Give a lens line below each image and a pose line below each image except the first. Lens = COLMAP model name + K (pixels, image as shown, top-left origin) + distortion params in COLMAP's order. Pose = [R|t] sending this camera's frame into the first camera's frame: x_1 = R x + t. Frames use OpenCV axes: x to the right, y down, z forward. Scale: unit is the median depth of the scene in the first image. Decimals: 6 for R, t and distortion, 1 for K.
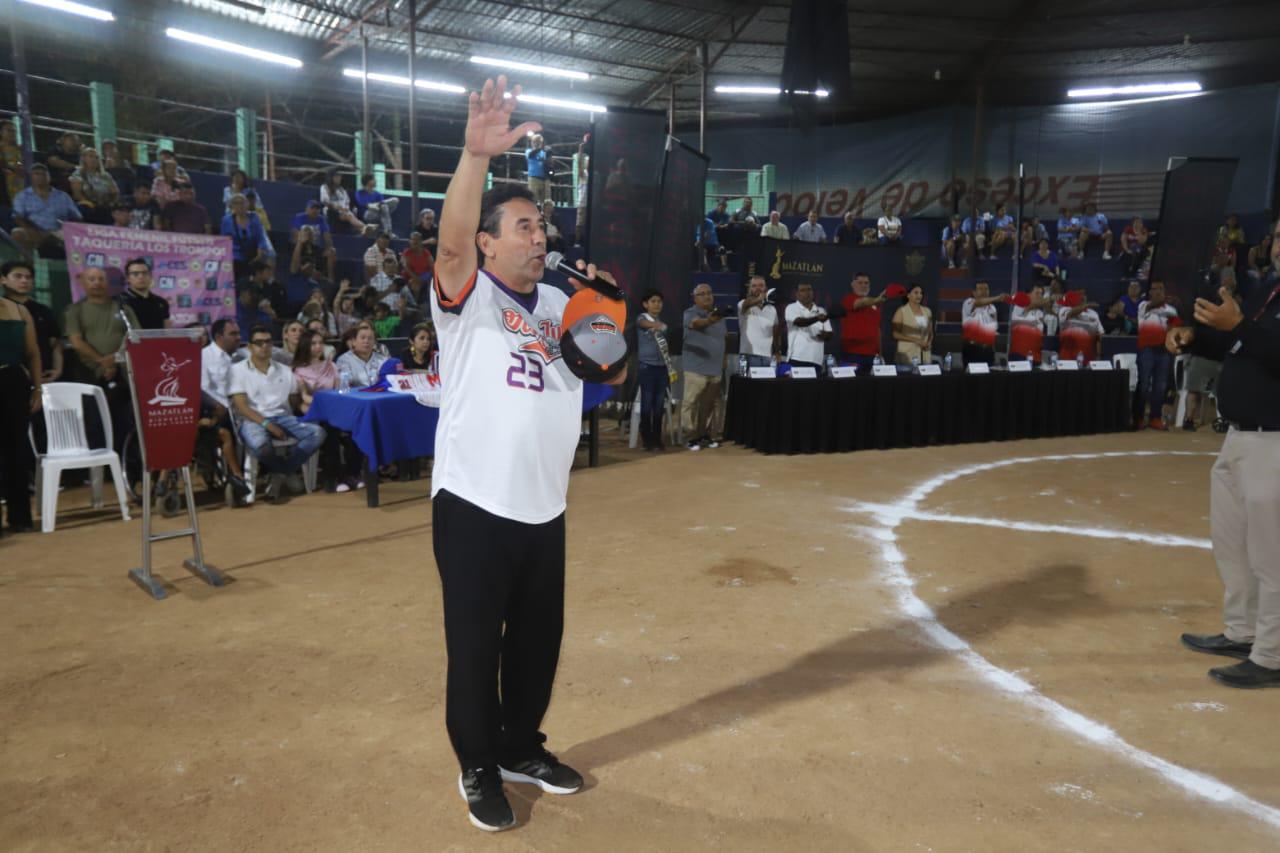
lens RADIAL K [[878.0, 0, 639.1], [0, 878.0, 440.0], [0, 0, 1]] dist [-0.065955, 0.072998]
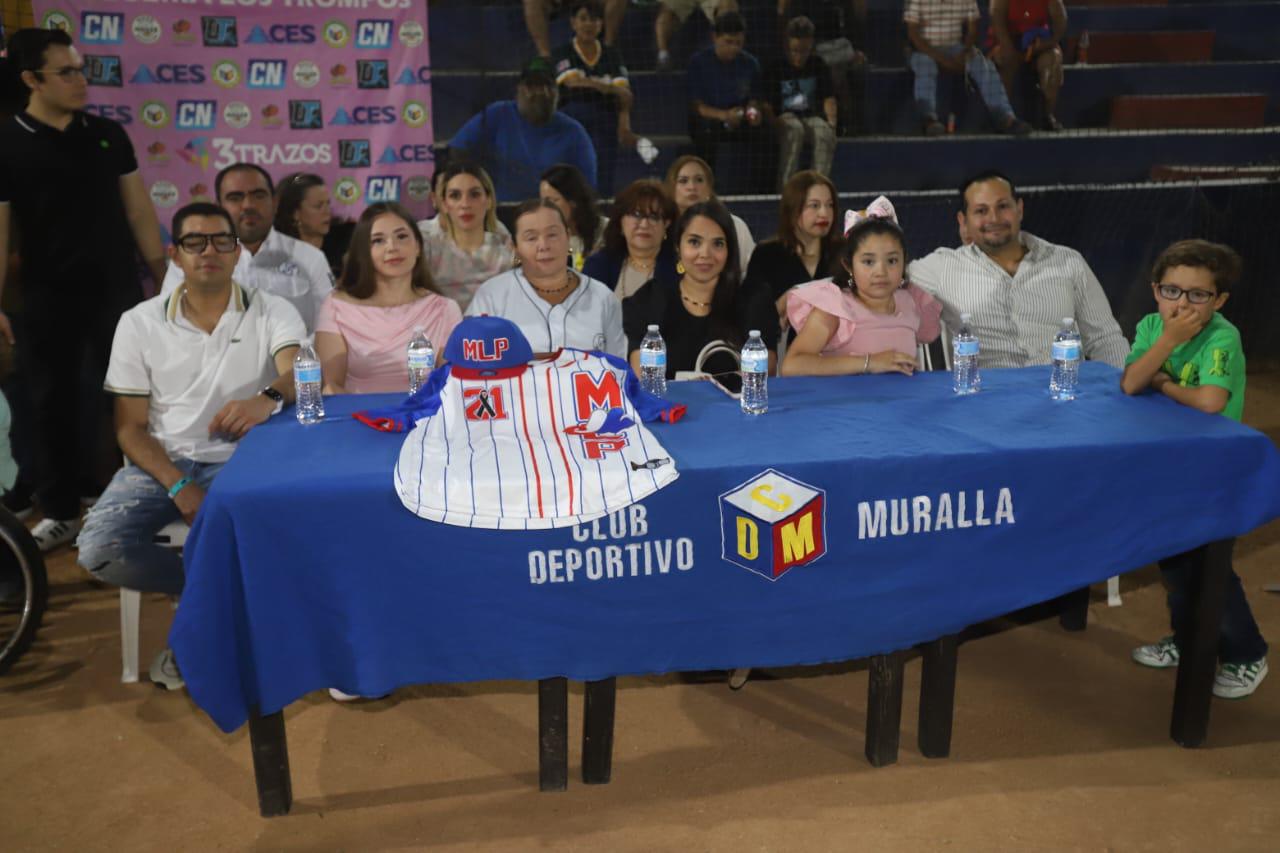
lens RADIAL K [[1197.1, 0, 640.0], [0, 1197.1, 426.5], [0, 0, 1]] dist [-0.040613, 0.139433]
pose [[0.764231, 0.164410, -0.623635, 0.030586], [-0.085317, 0.984236, 0.154924, -0.105739], [0.639275, -0.065191, 0.766210, 0.588870]]
